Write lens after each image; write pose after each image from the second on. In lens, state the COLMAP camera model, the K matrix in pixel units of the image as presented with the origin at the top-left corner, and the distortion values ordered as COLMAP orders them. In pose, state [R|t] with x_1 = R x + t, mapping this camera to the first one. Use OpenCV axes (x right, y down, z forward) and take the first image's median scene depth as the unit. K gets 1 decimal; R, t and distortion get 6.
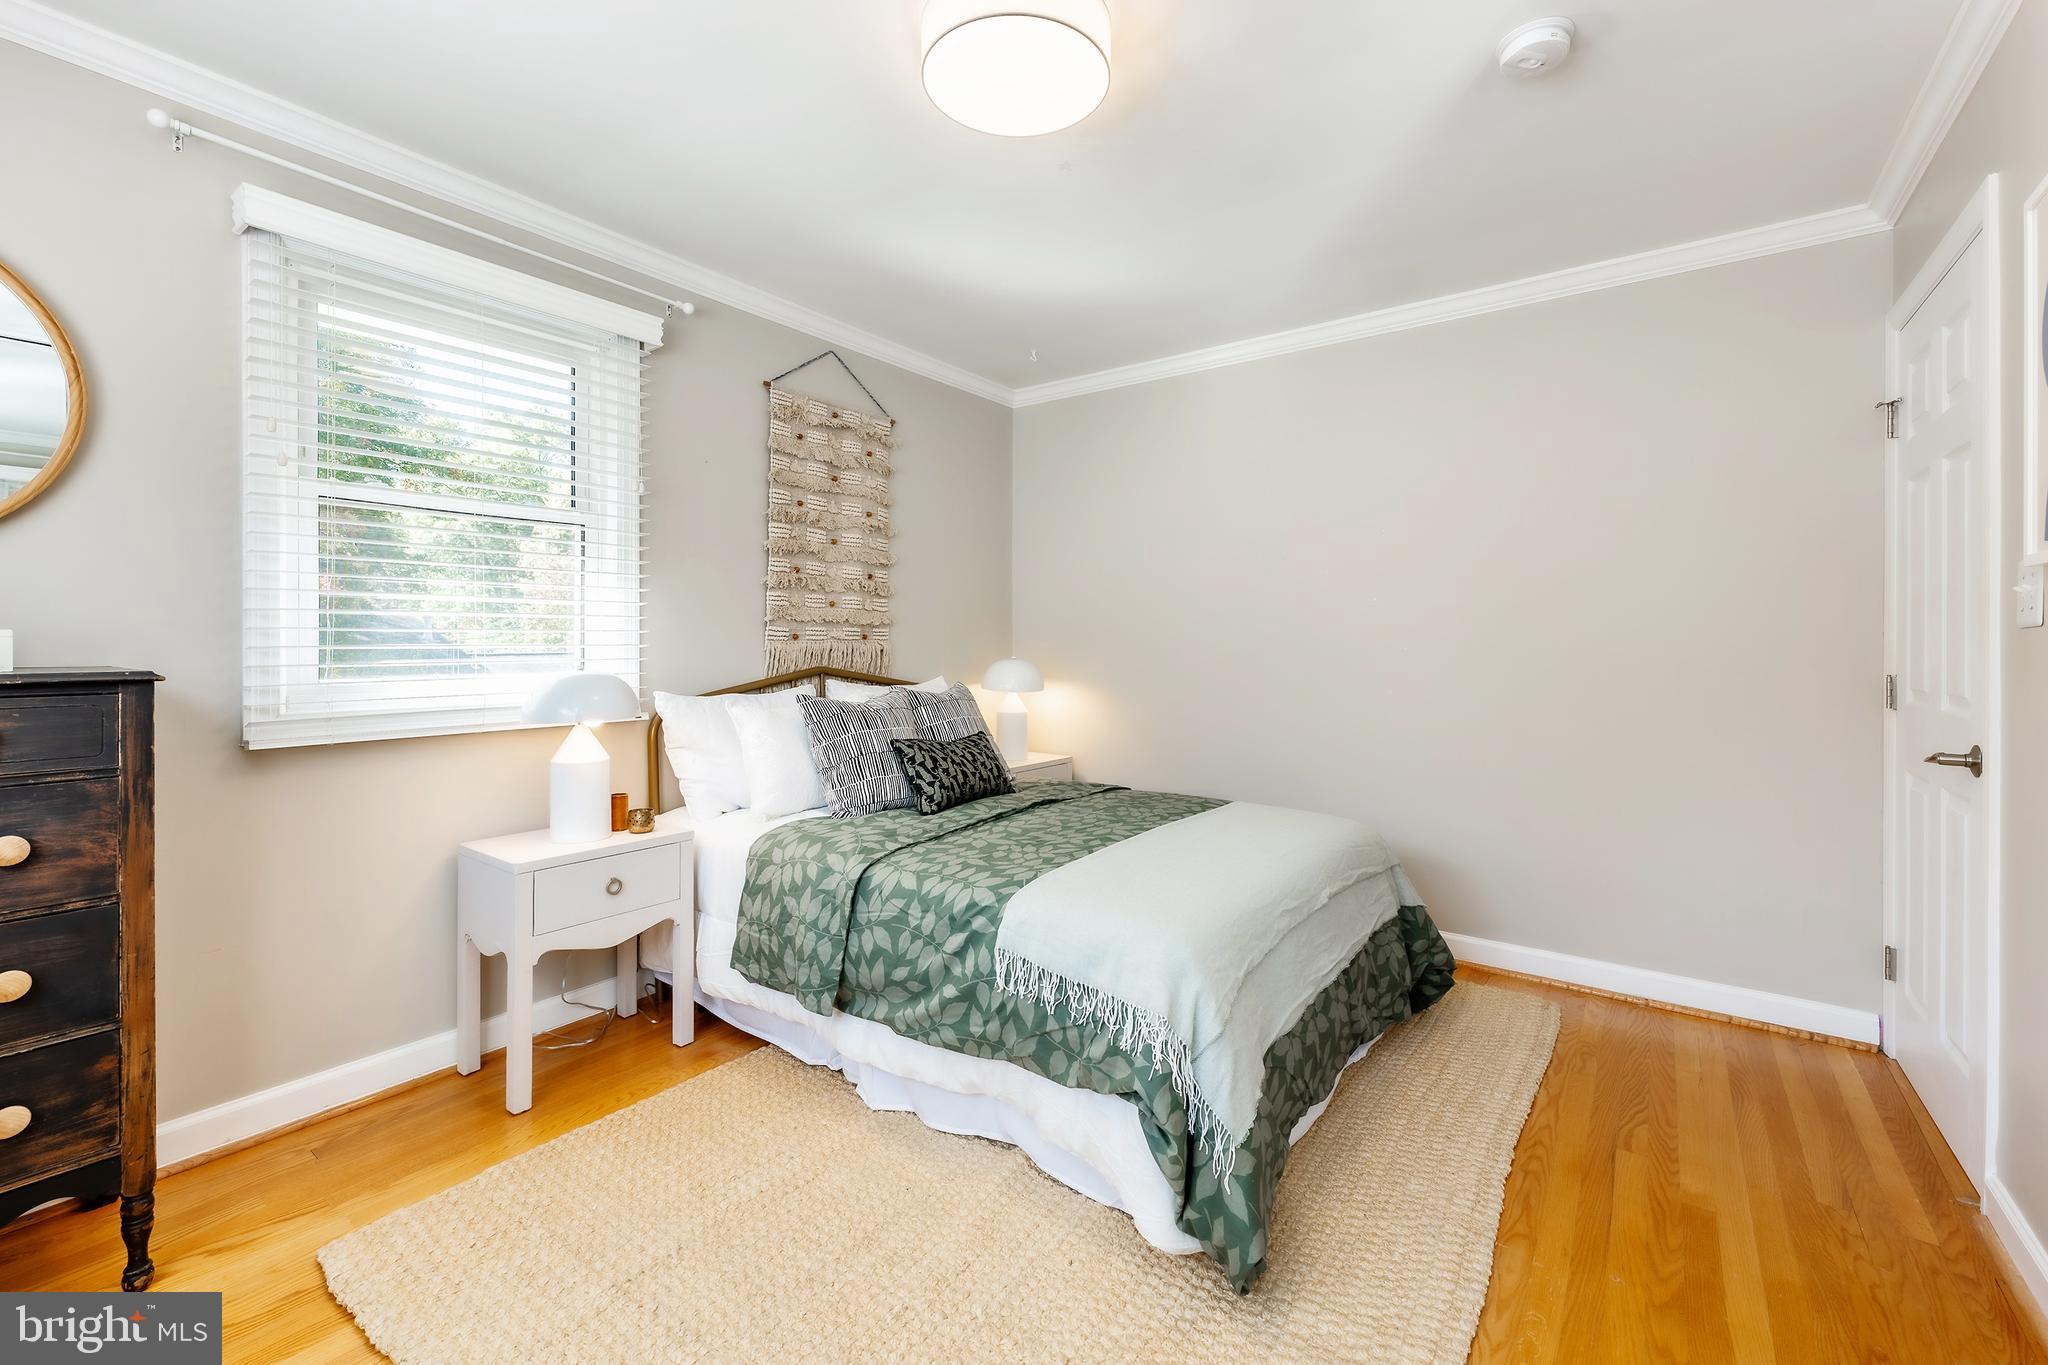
lens RADIAL K [[869.3, 0, 1027.3], [0, 869.3, 642.5], [0, 0, 1]] dist [0.000031, -0.000006]
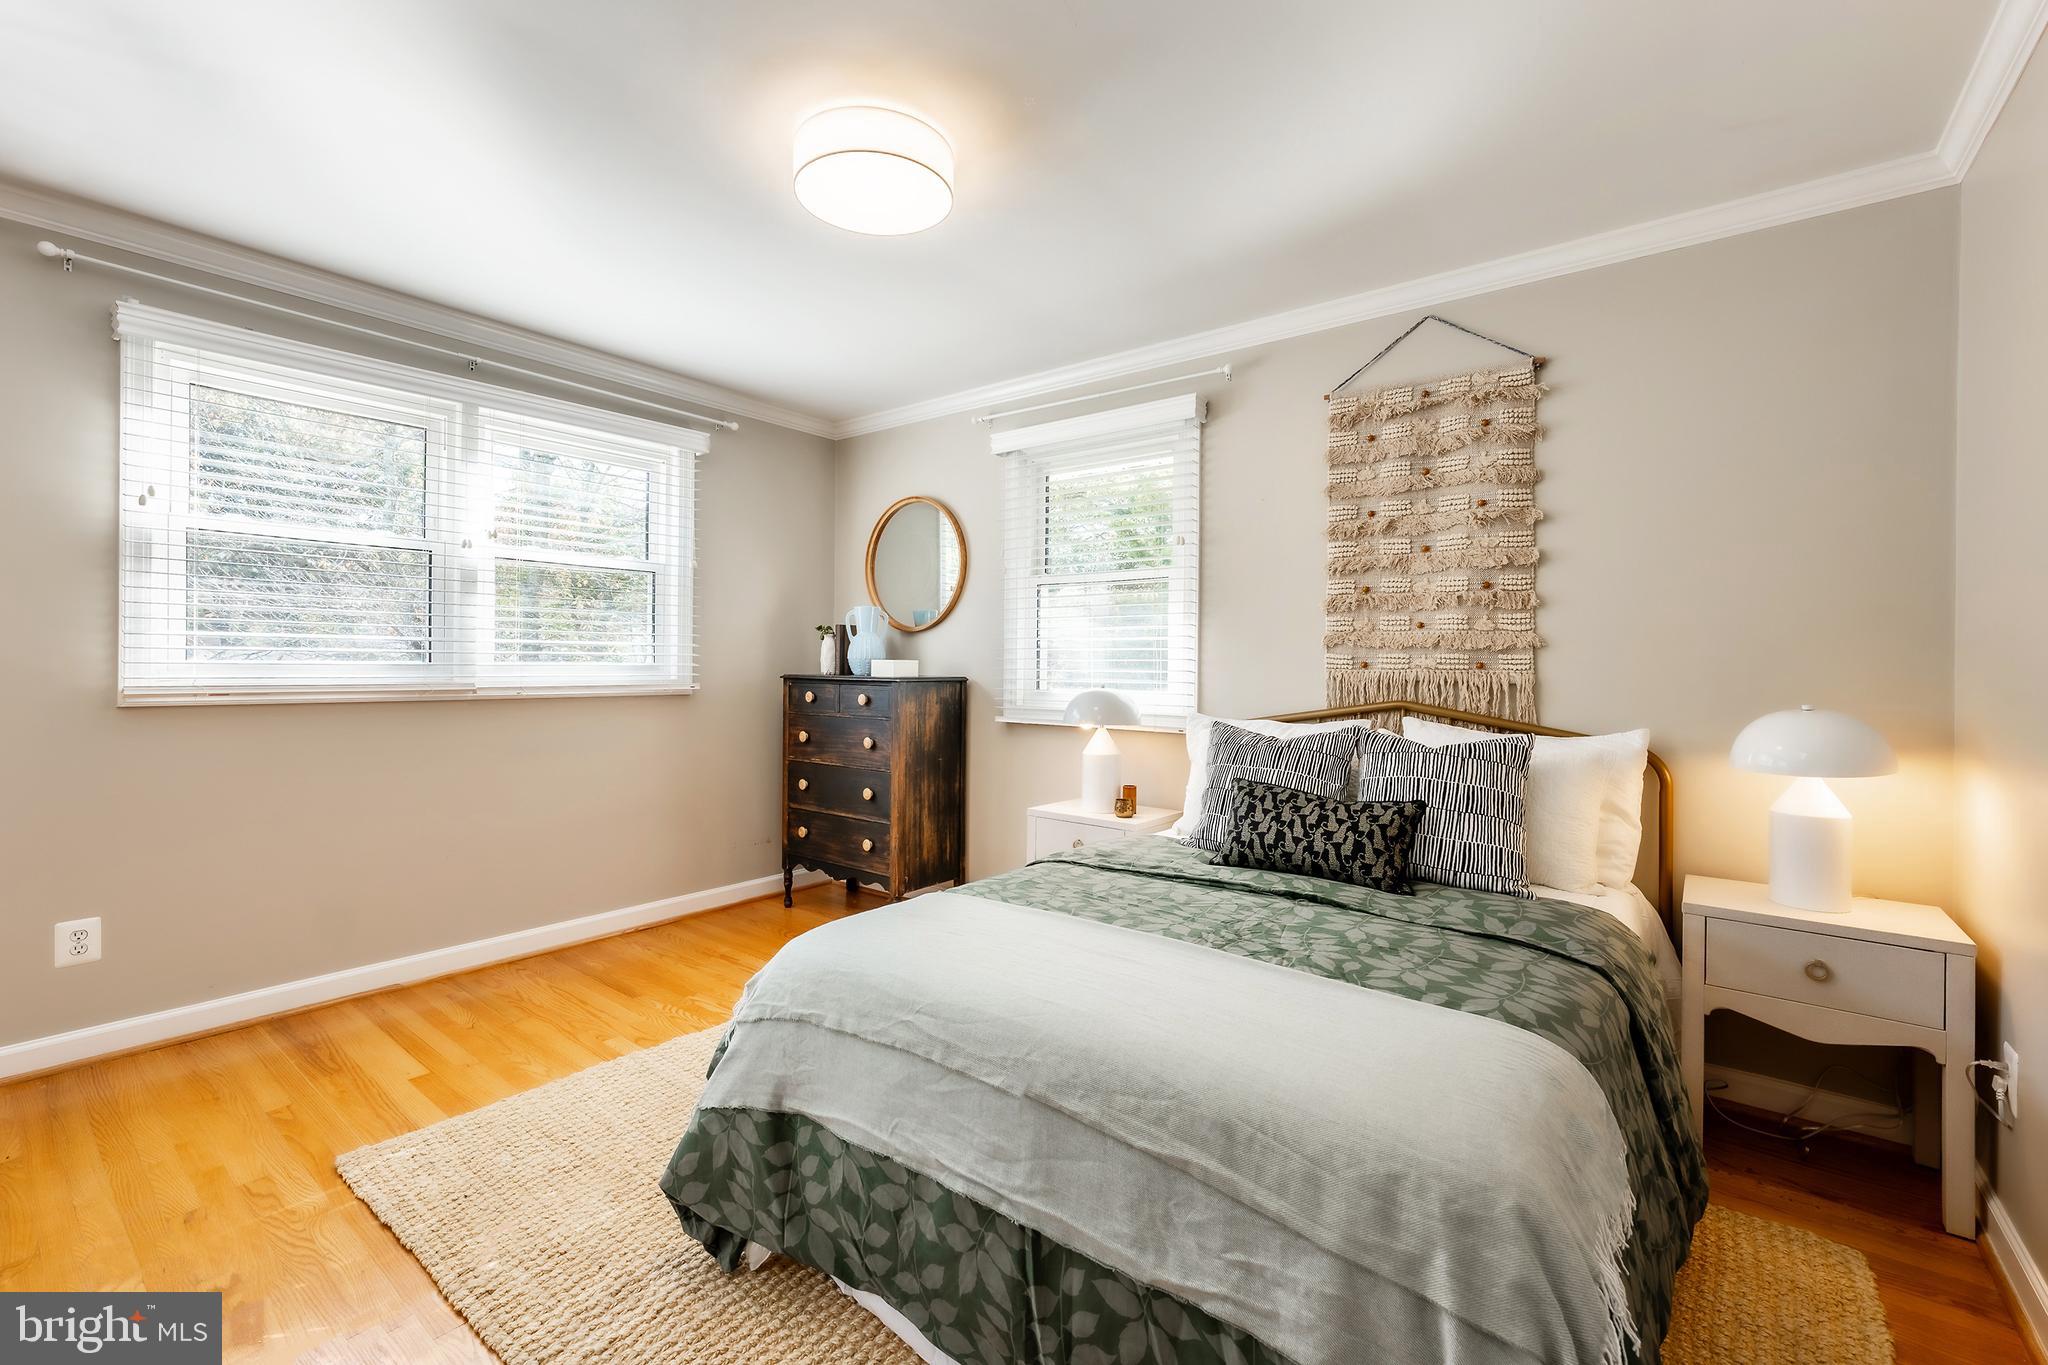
lens RADIAL K [[855.5, 0, 1021.3], [0, 855.5, 668.3], [0, 0, 1]] dist [0.000003, -0.000006]
pose [[-0.030113, 0.002801, -0.999543, 0.612814], [-0.009556, 0.999950, 0.003090, -0.002203], [0.999501, 0.009645, -0.030085, 0.664532]]
